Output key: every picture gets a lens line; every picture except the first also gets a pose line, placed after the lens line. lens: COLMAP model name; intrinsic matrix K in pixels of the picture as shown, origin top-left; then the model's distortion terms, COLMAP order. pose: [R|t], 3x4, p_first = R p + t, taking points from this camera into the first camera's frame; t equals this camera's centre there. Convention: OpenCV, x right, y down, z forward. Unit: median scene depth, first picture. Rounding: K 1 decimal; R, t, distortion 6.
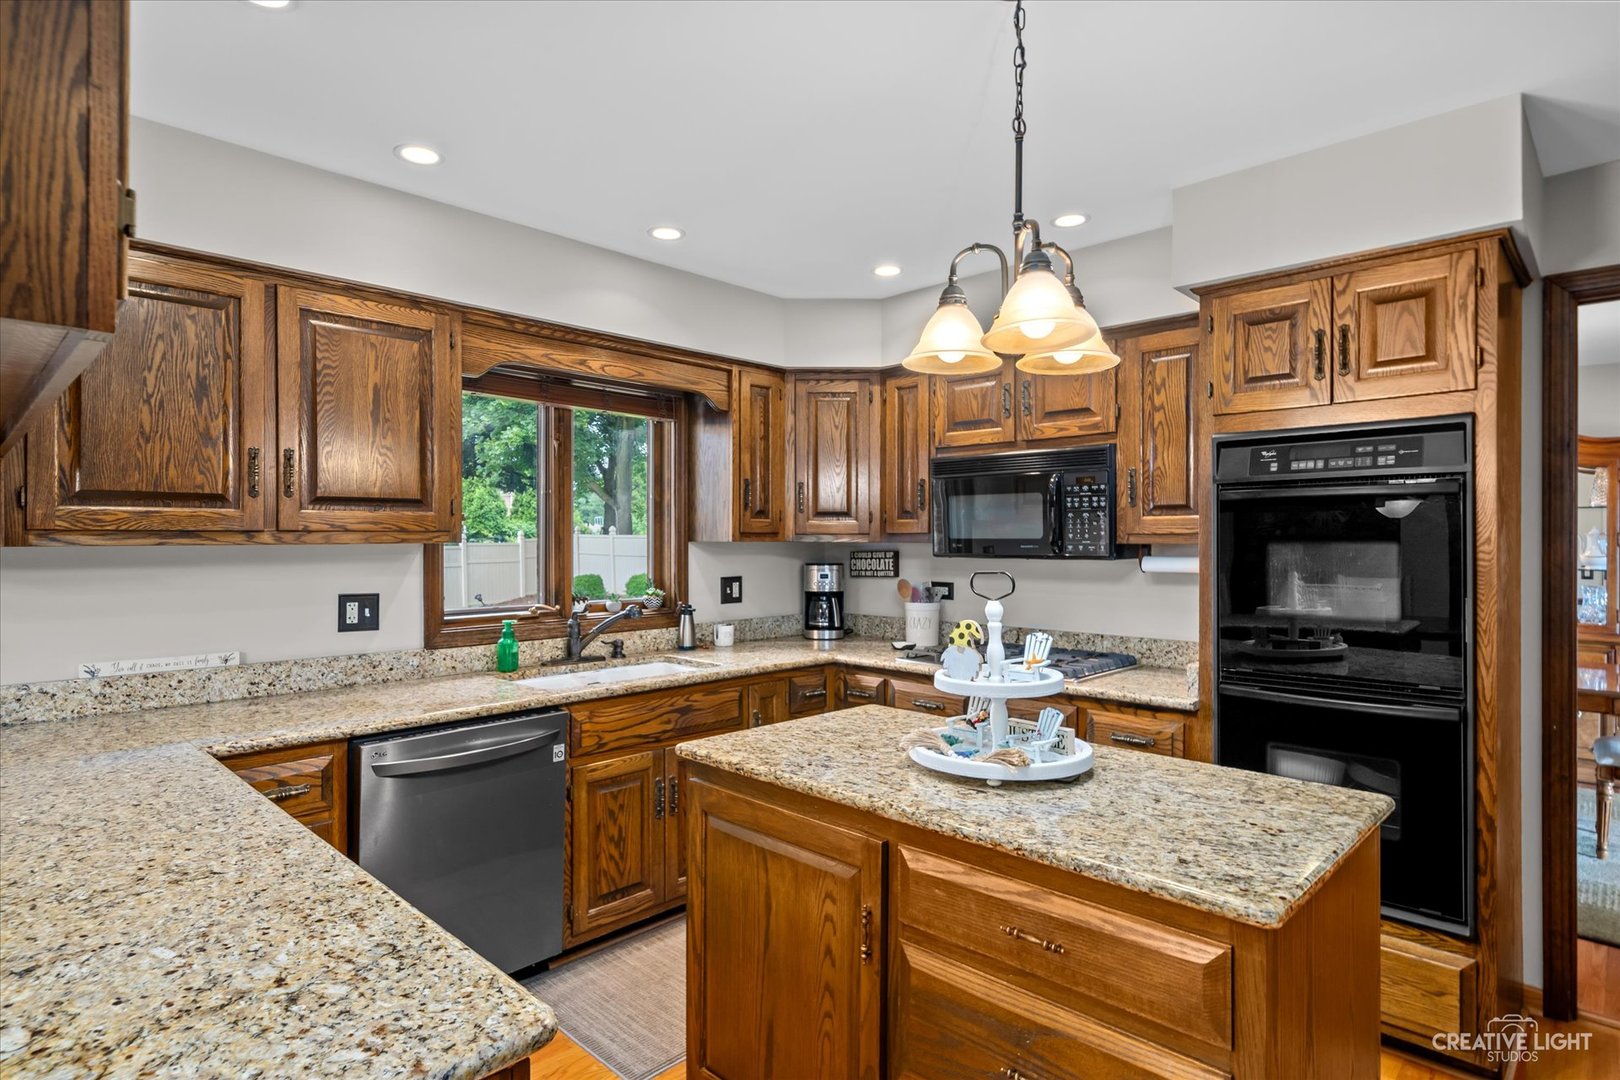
lens RADIAL K [[852.9, 0, 806.0], [0, 852.9, 542.2], [0, 0, 1]] dist [-0.006582, 0.002996]
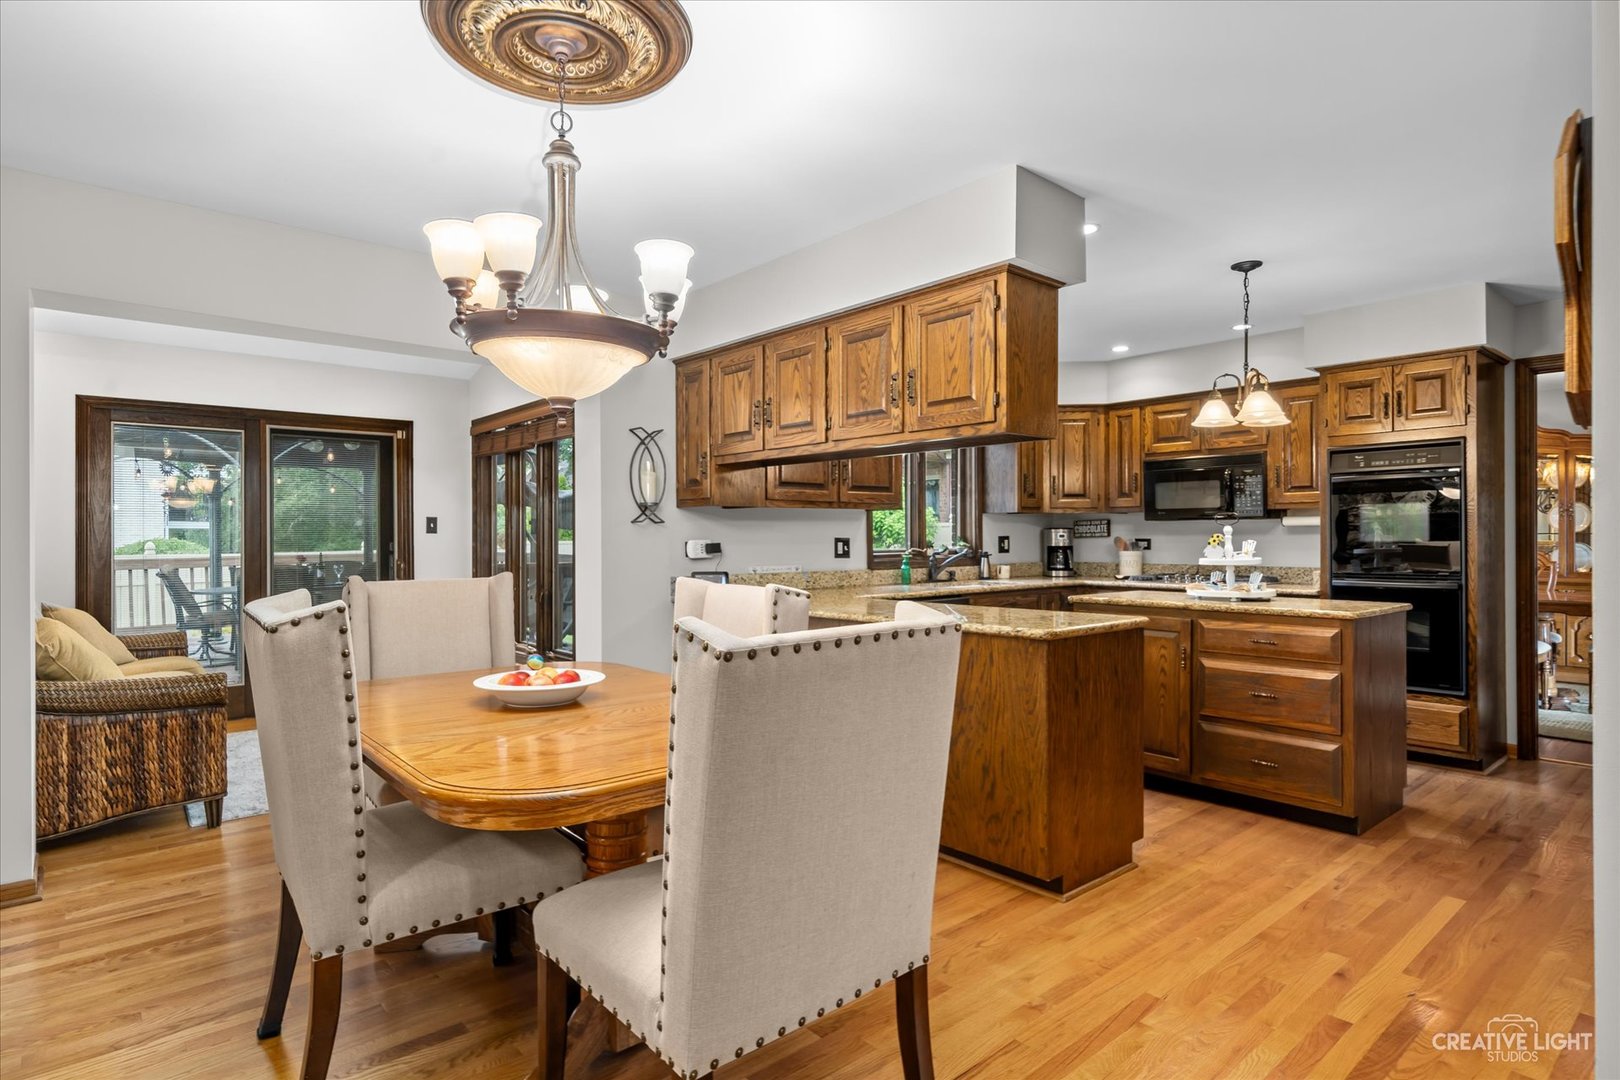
lens RADIAL K [[848.6, 0, 802.6], [0, 848.6, 536.9], [0, 0, 1]] dist [-0.001169, -0.002339]
pose [[0.995256, -0.004245, -0.097200, -0.423005], [0.004121, 0.999990, -0.001478, 0.059408], [0.097205, 0.001071, 0.995264, -0.833950]]
